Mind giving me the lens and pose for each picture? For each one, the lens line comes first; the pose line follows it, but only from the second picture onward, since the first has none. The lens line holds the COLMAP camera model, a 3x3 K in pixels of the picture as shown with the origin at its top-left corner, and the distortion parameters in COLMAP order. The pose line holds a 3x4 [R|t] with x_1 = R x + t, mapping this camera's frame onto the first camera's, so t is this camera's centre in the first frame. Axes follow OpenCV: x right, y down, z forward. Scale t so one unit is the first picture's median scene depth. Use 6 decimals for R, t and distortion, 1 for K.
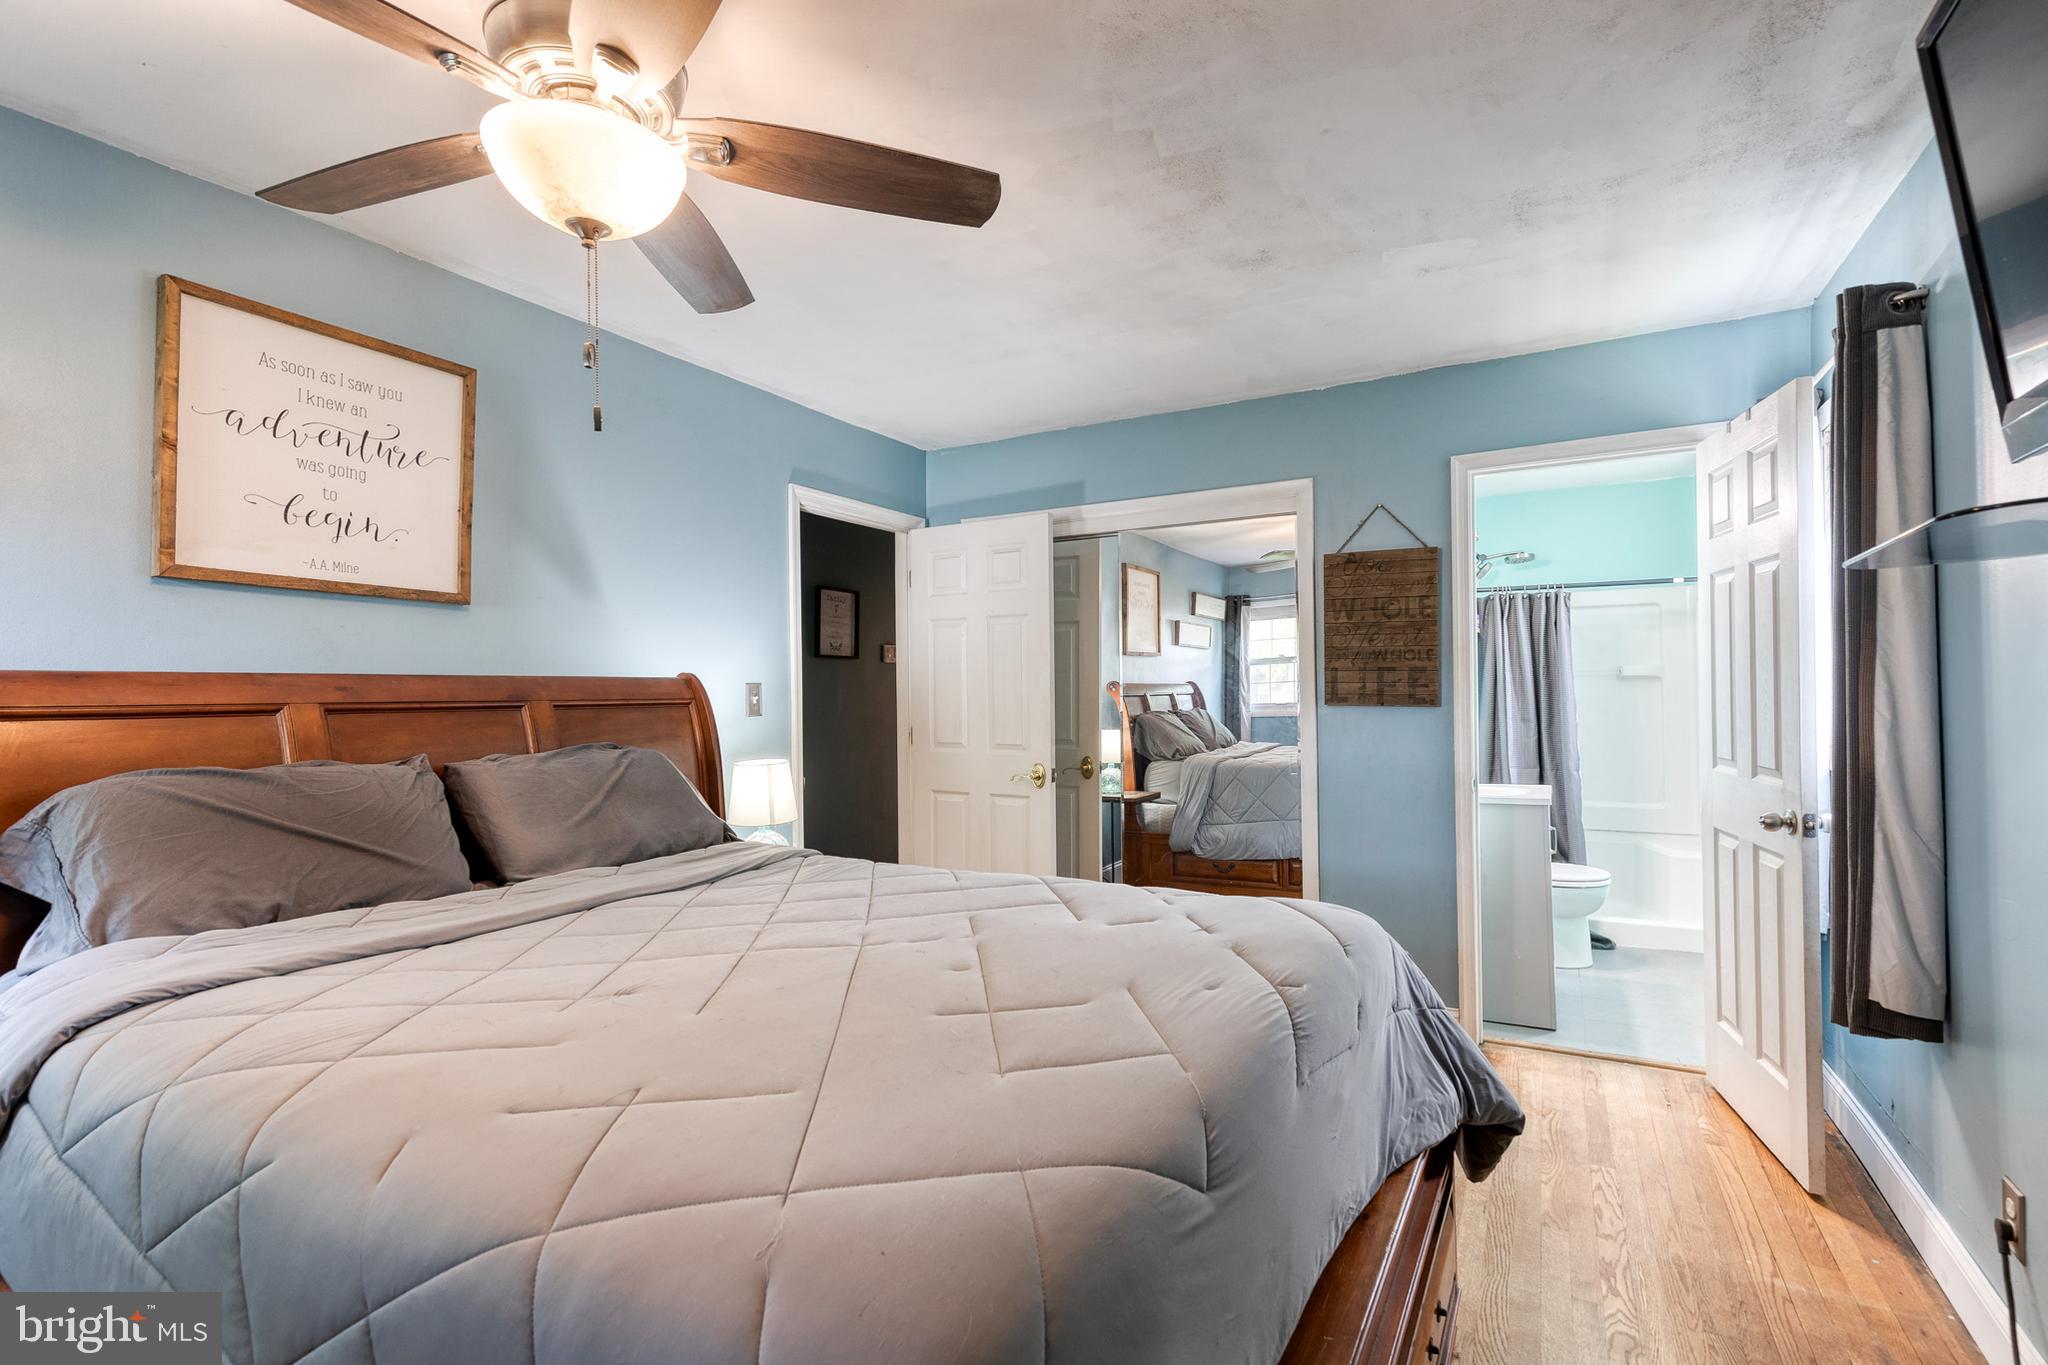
lens RADIAL K [[928.4, 0, 1037.8], [0, 928.4, 681.1], [0, 0, 1]] dist [0.010341, -0.000181]
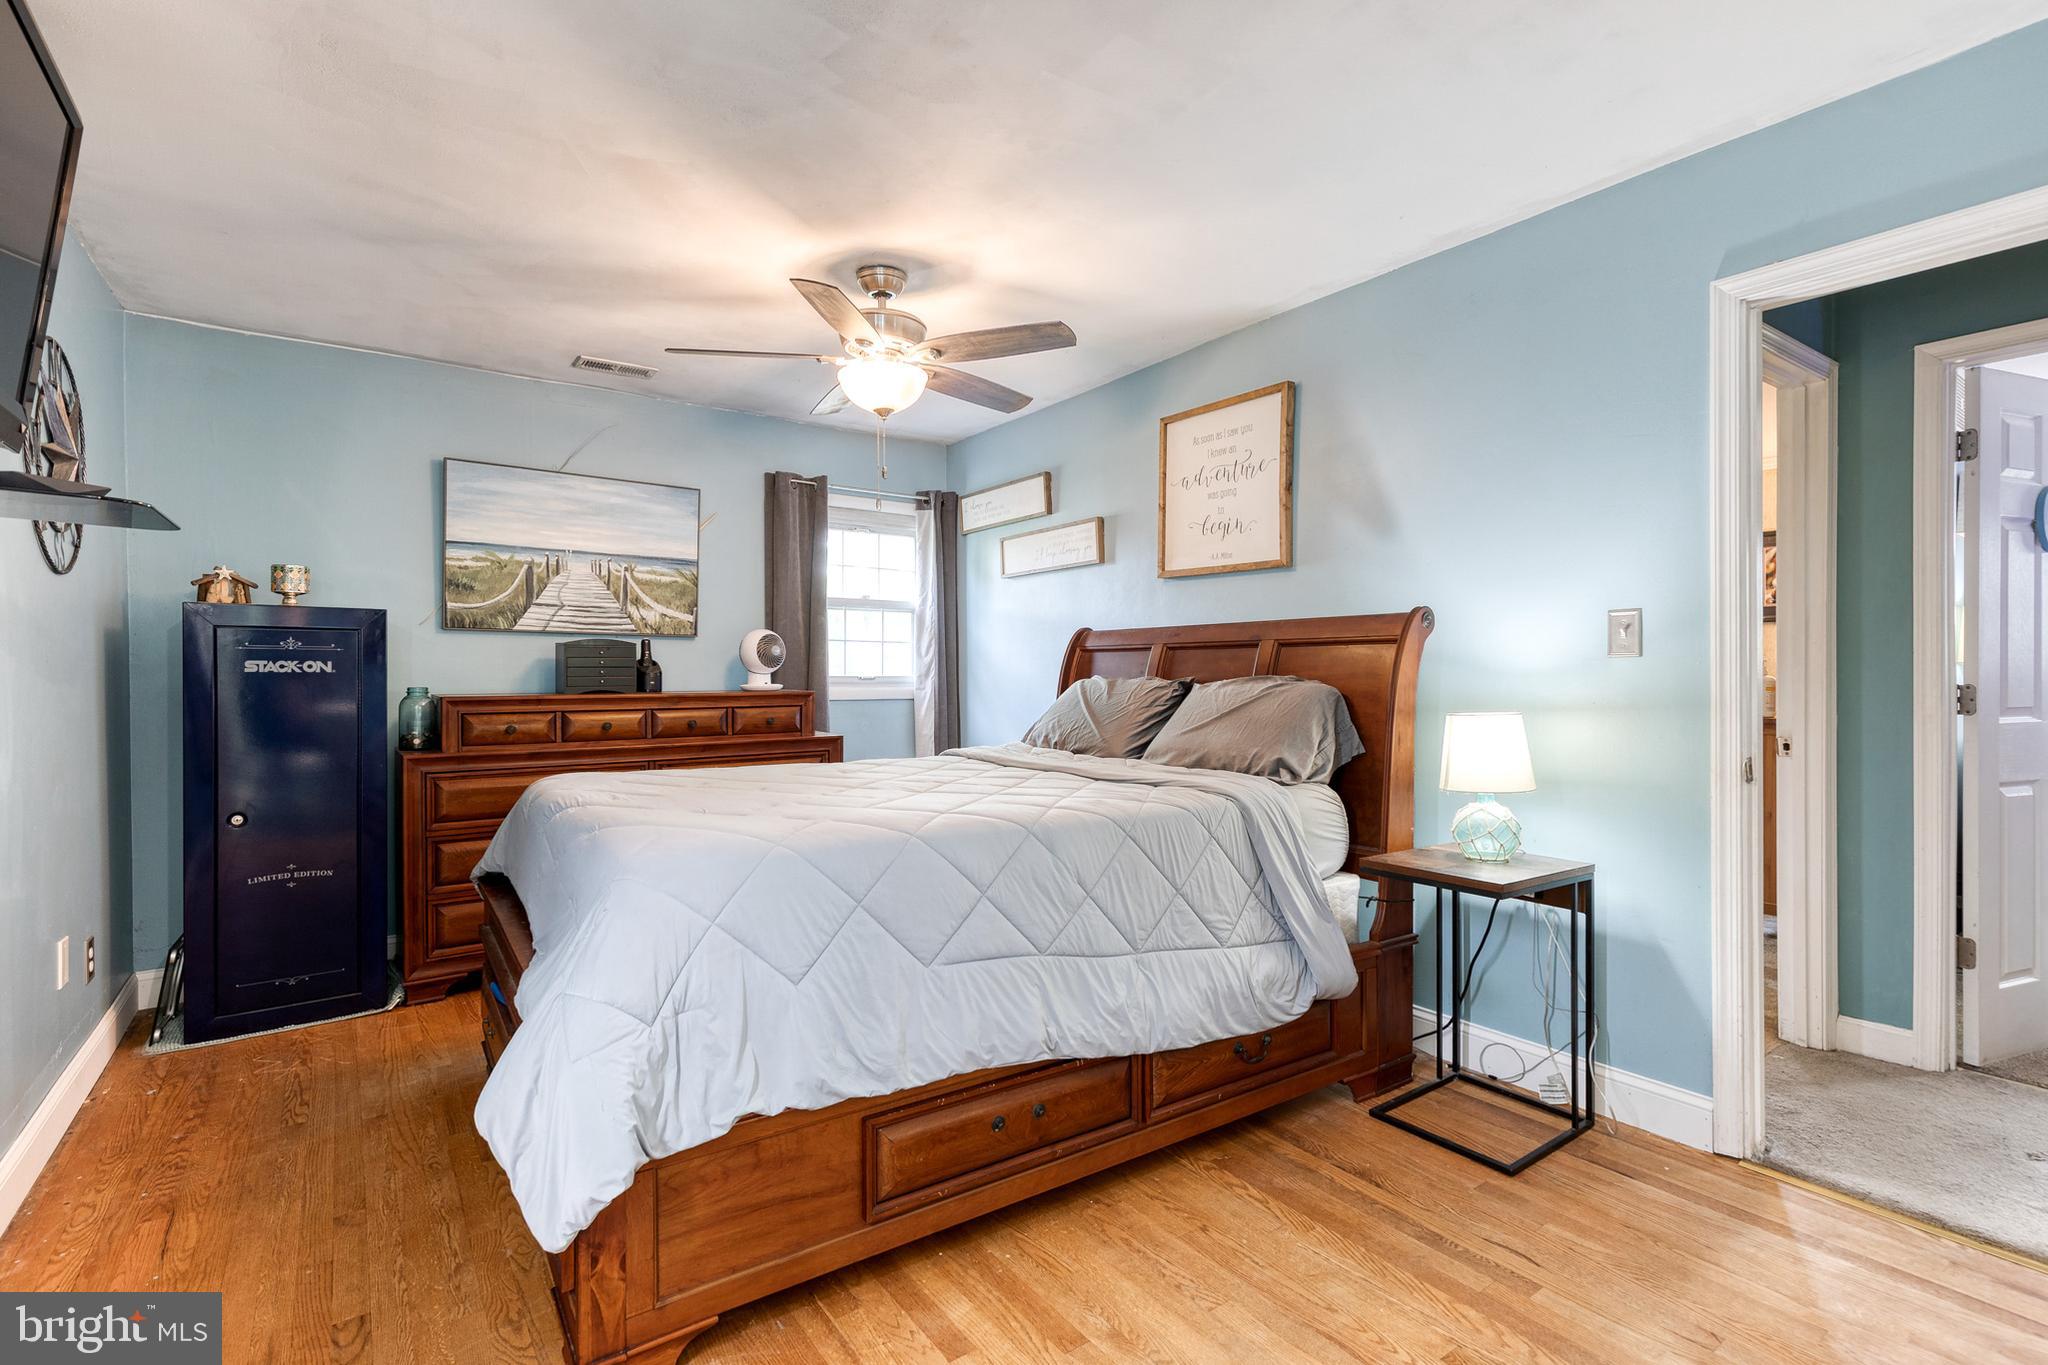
lens RADIAL K [[928.4, 0, 1037.8], [0, 928.4, 681.1], [0, 0, 1]] dist [0.010341, -0.000181]
pose [[-0.418516, 0.026332, -0.907828, 0.900825], [0.019405, 0.999611, 0.020048, 0.056517], [0.908002, -0.009226, -0.418864, 1.555170]]
